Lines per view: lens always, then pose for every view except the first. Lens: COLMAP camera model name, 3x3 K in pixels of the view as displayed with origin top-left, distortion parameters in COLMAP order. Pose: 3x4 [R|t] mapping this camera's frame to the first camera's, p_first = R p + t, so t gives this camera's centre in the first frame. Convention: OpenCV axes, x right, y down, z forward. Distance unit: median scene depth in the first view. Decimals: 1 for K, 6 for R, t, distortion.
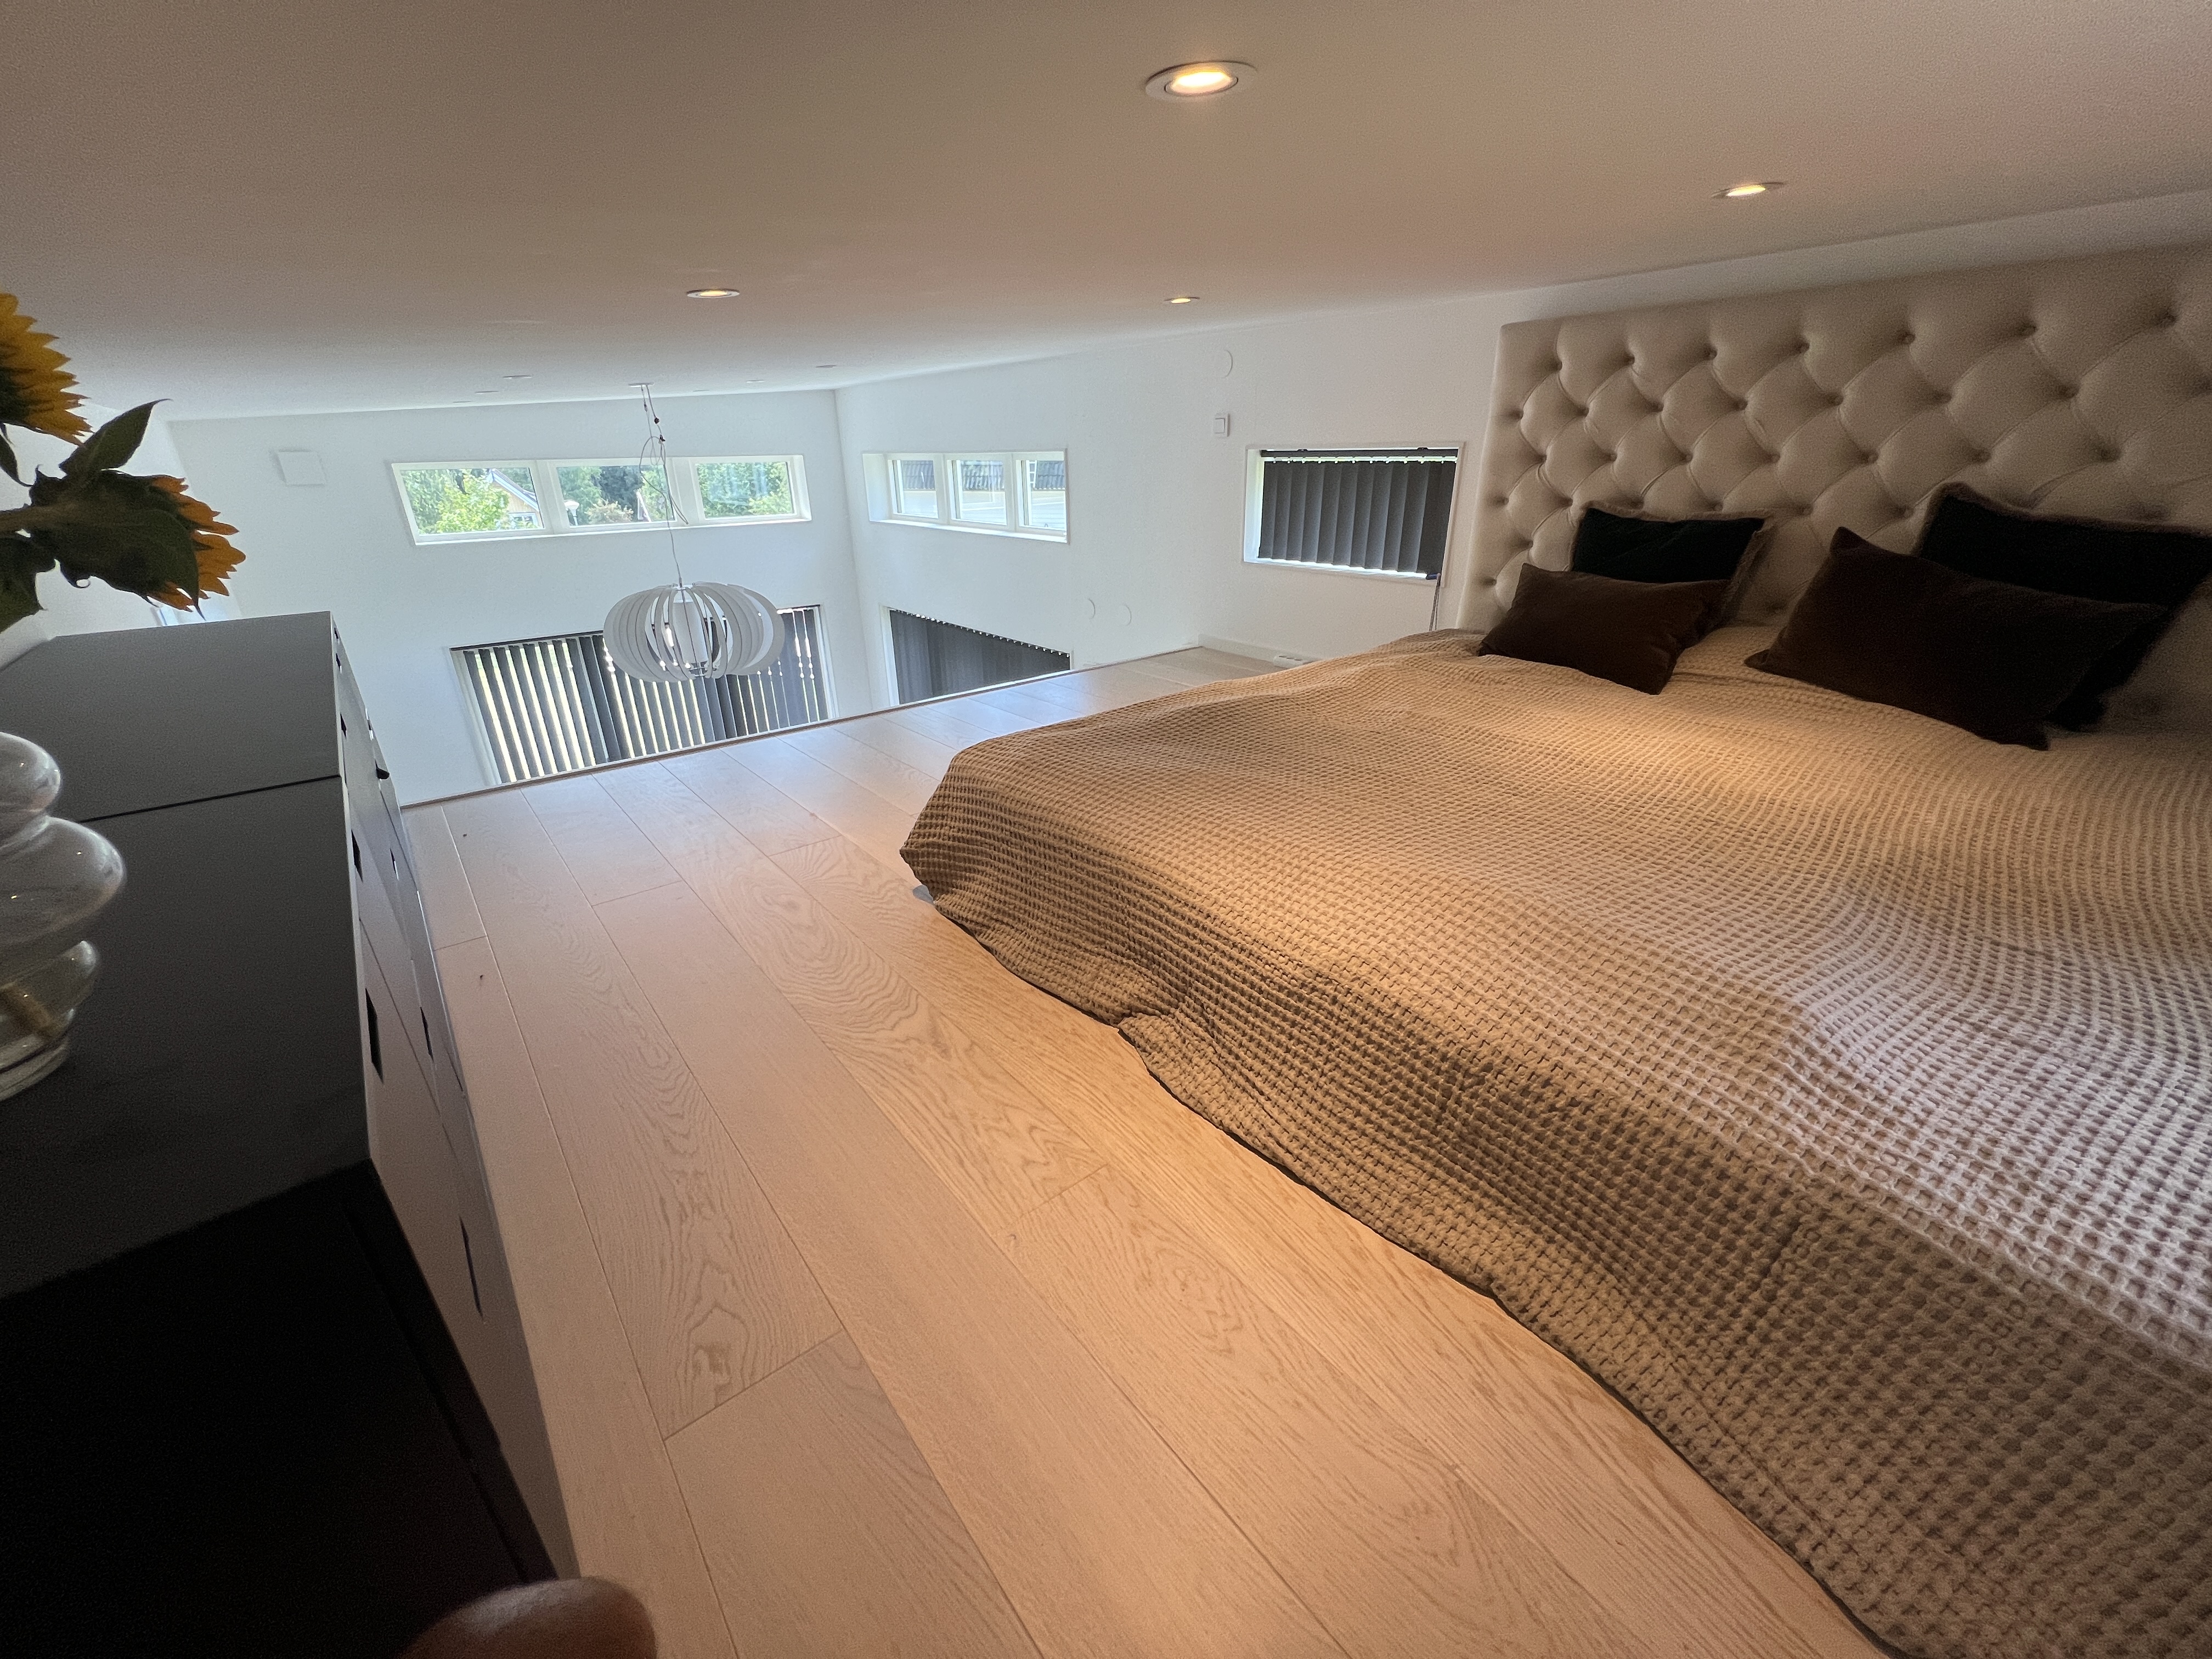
lens RADIAL K [[885.1, 0, 1103.8], [0, 885.1, 832.5], [0, 0, 1]] dist [-0.005964, 0.000315]
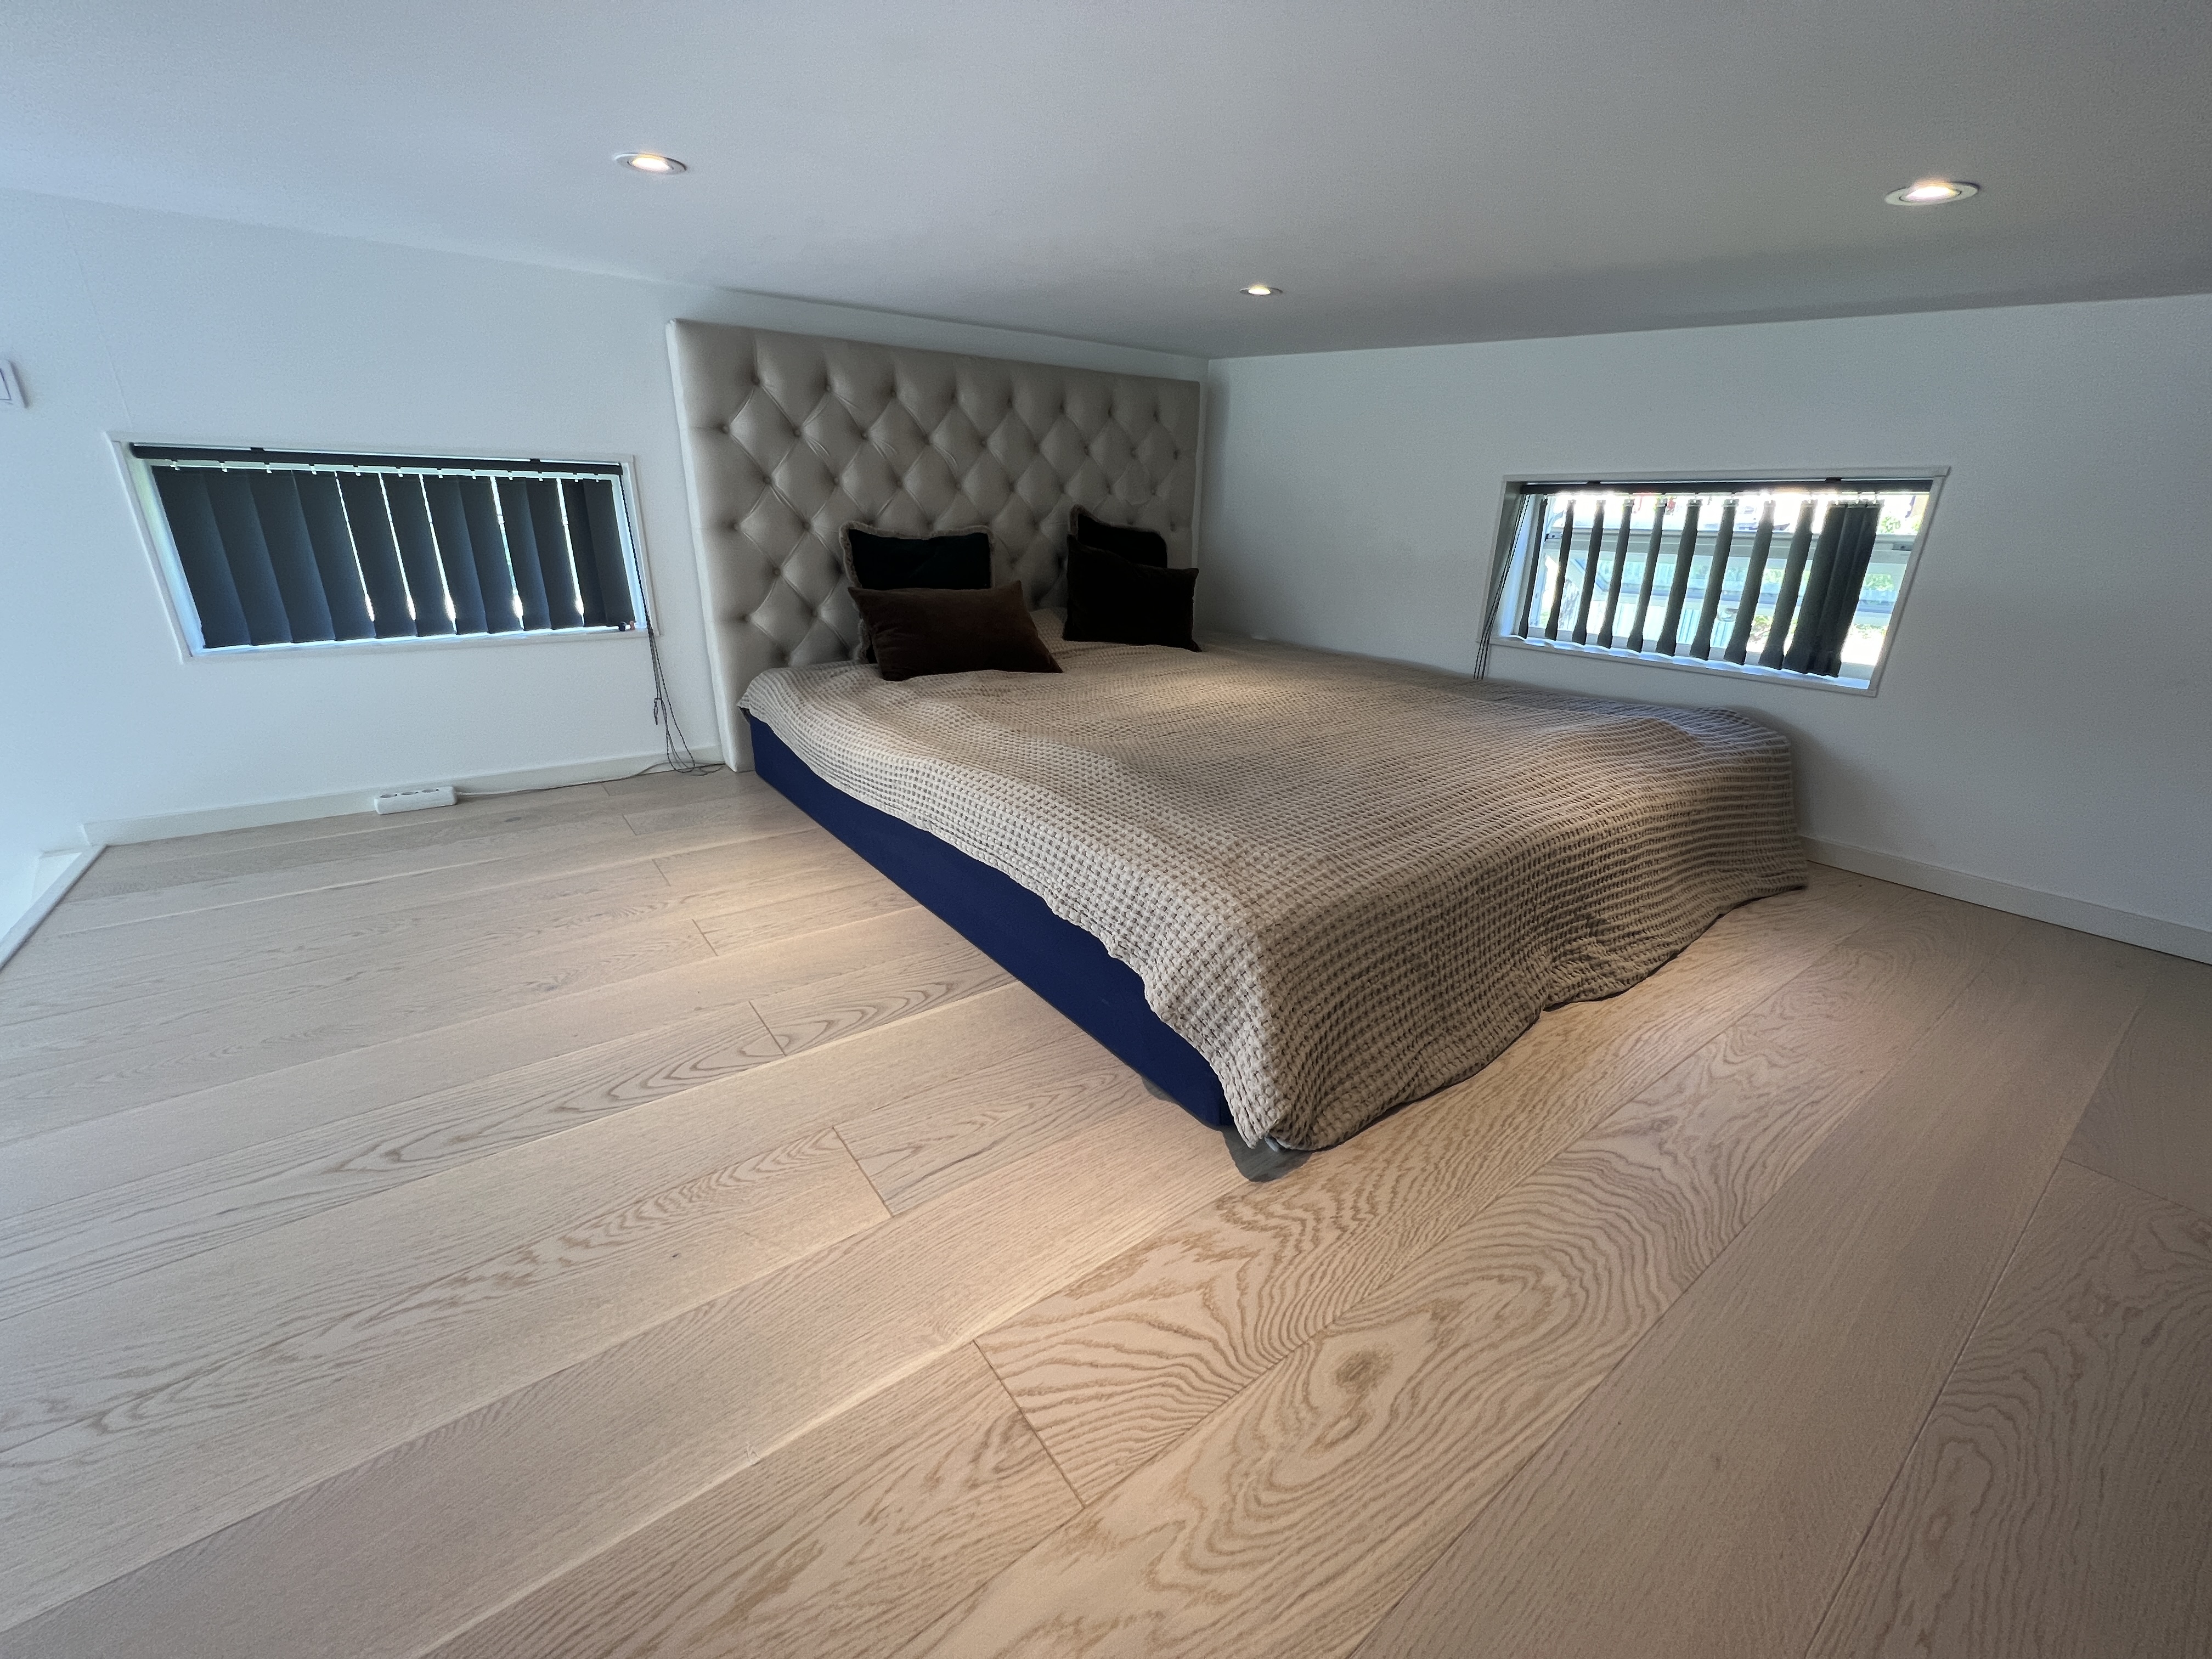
lens RADIAL K [[885.1, 0, 1107.9], [0, 885.1, 839.7], [0, 0, 1]] dist [-0.005964, 0.000315]
pose [[0.050833, -0.332282, 0.941809, -0.596662], [0.381503, 0.877973, 0.289168, -0.285996], [-0.922969, 0.344604, 0.171397, 0.817930]]
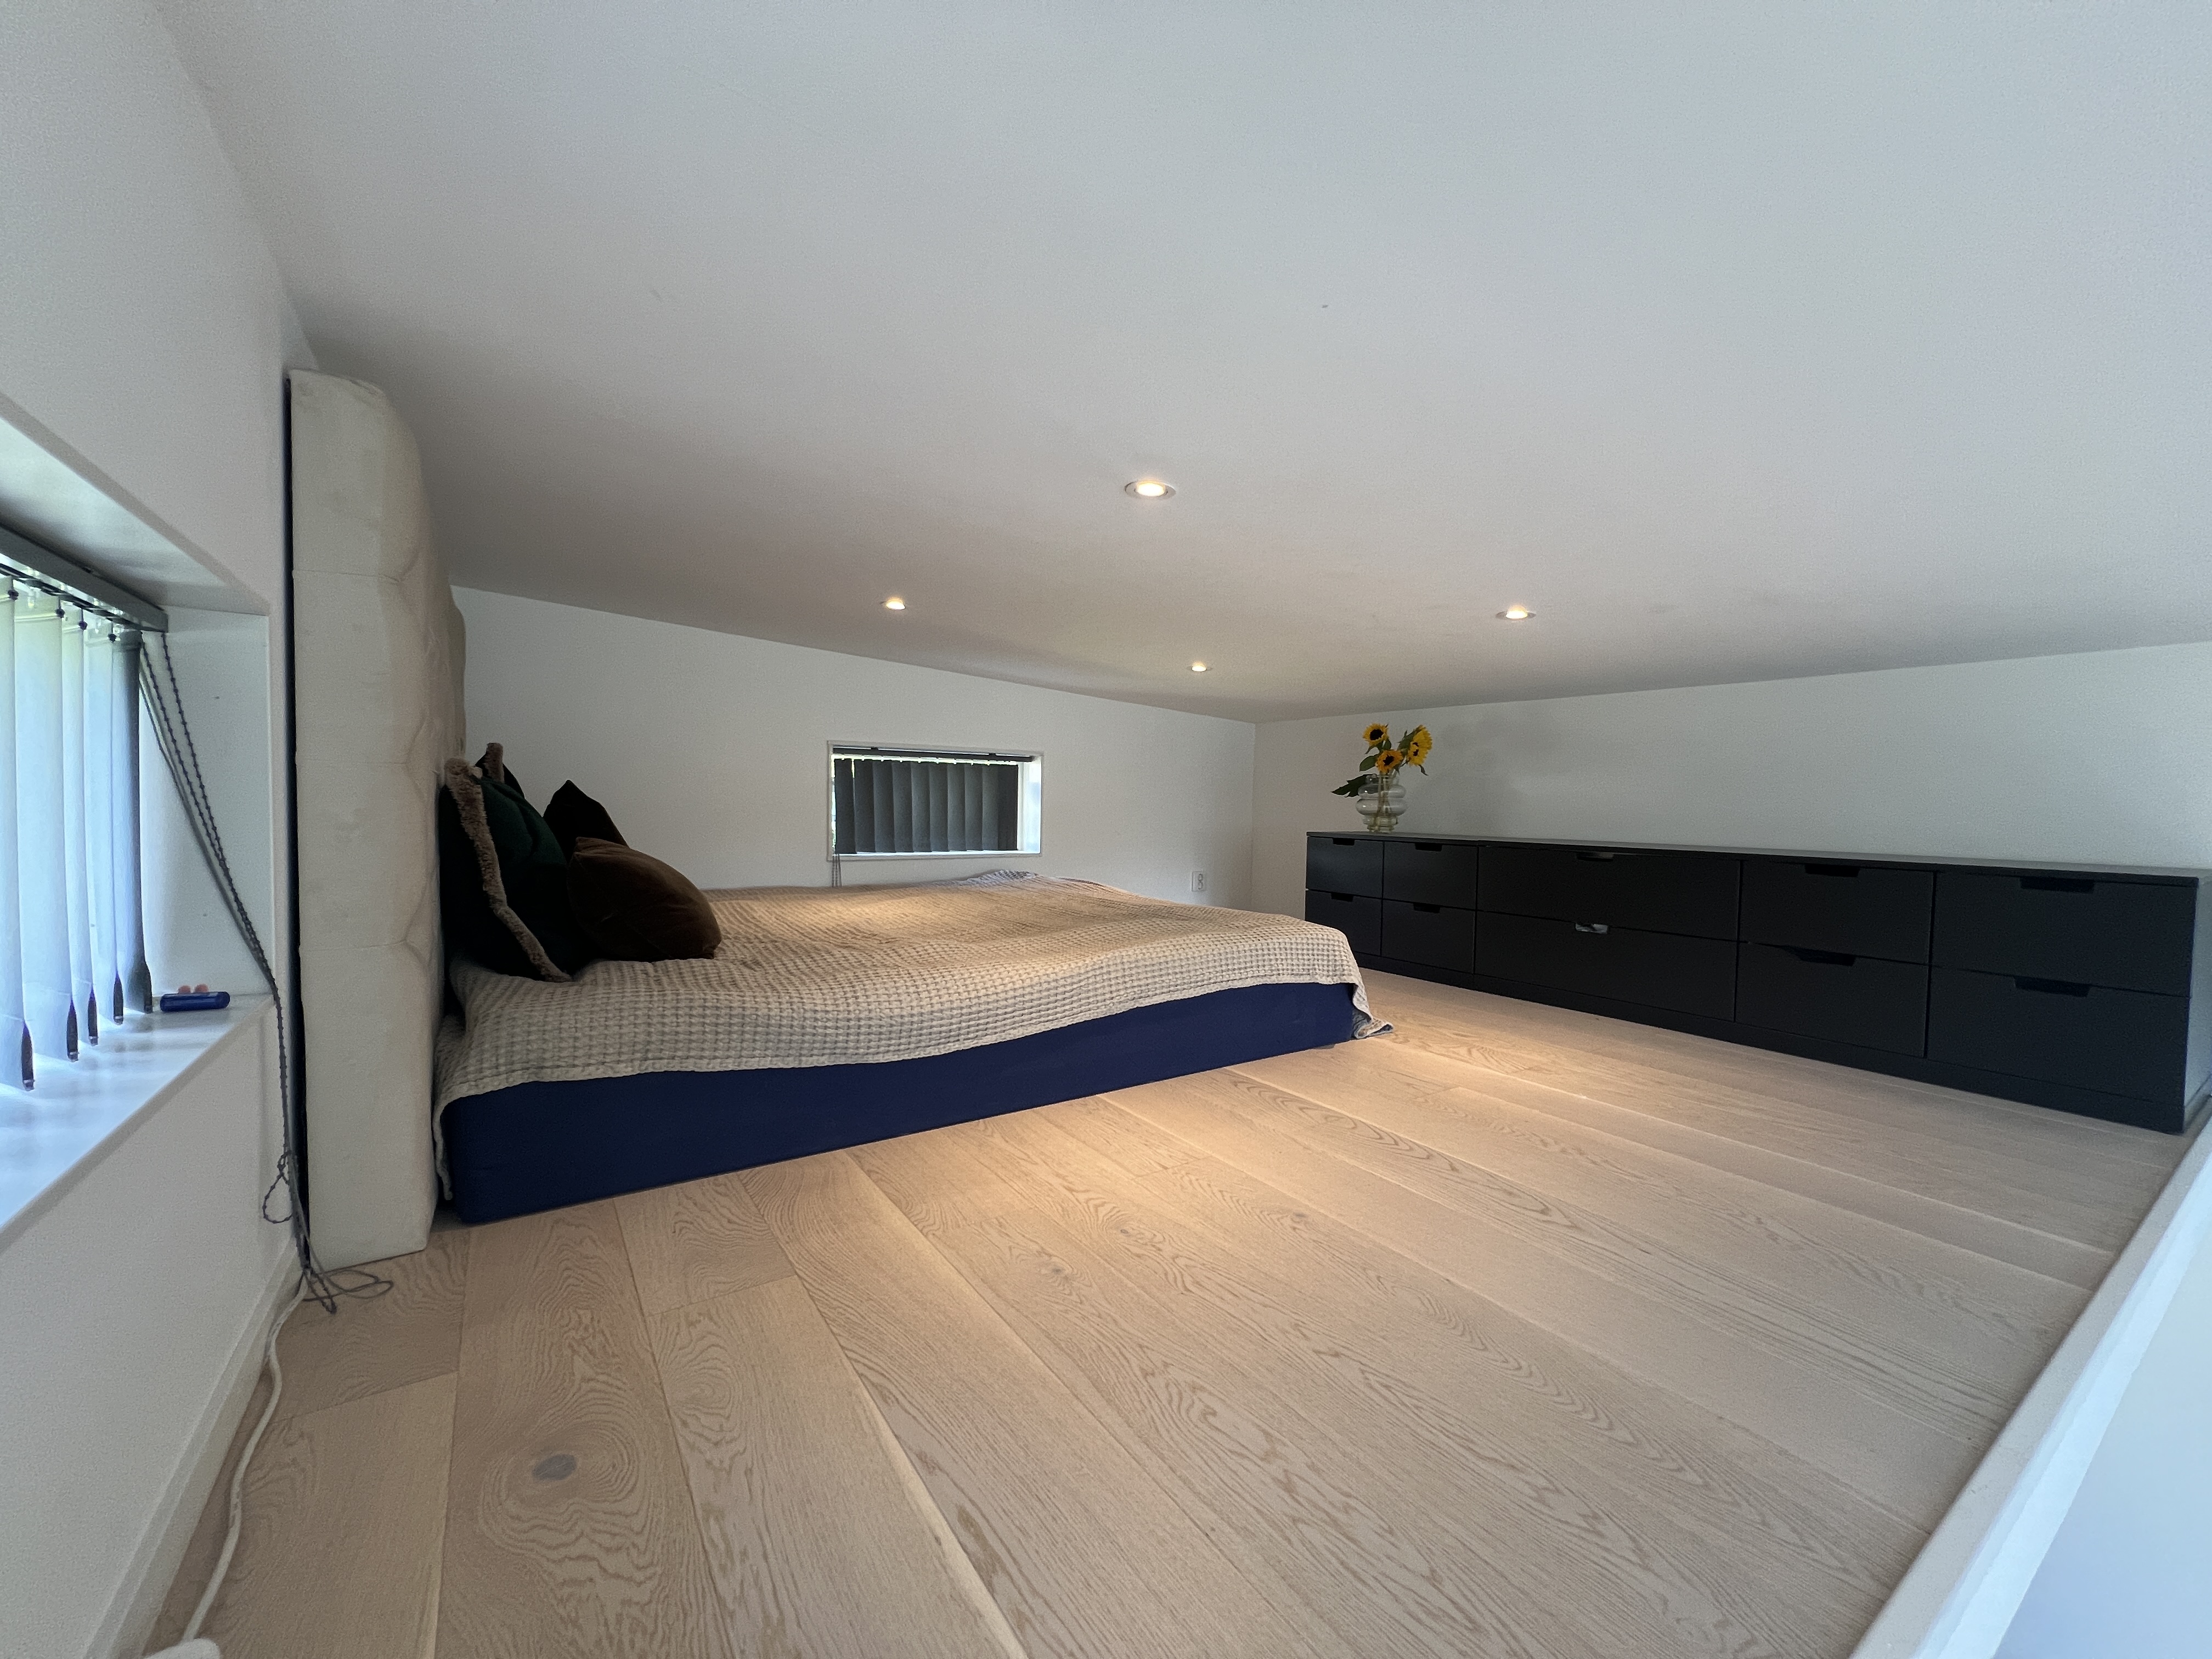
lens RADIAL K [[885.1, 0, 1100.2], [0, 885.1, 829.3], [0, 0, 1]] dist [-0.005964, 0.000315]
pose [[-0.995798, -0.001125, 0.091569, 0.064444], [0.038127, 0.904045, 0.425732, -0.690678], [-0.083261, 0.427435, -0.900204, 1.837935]]
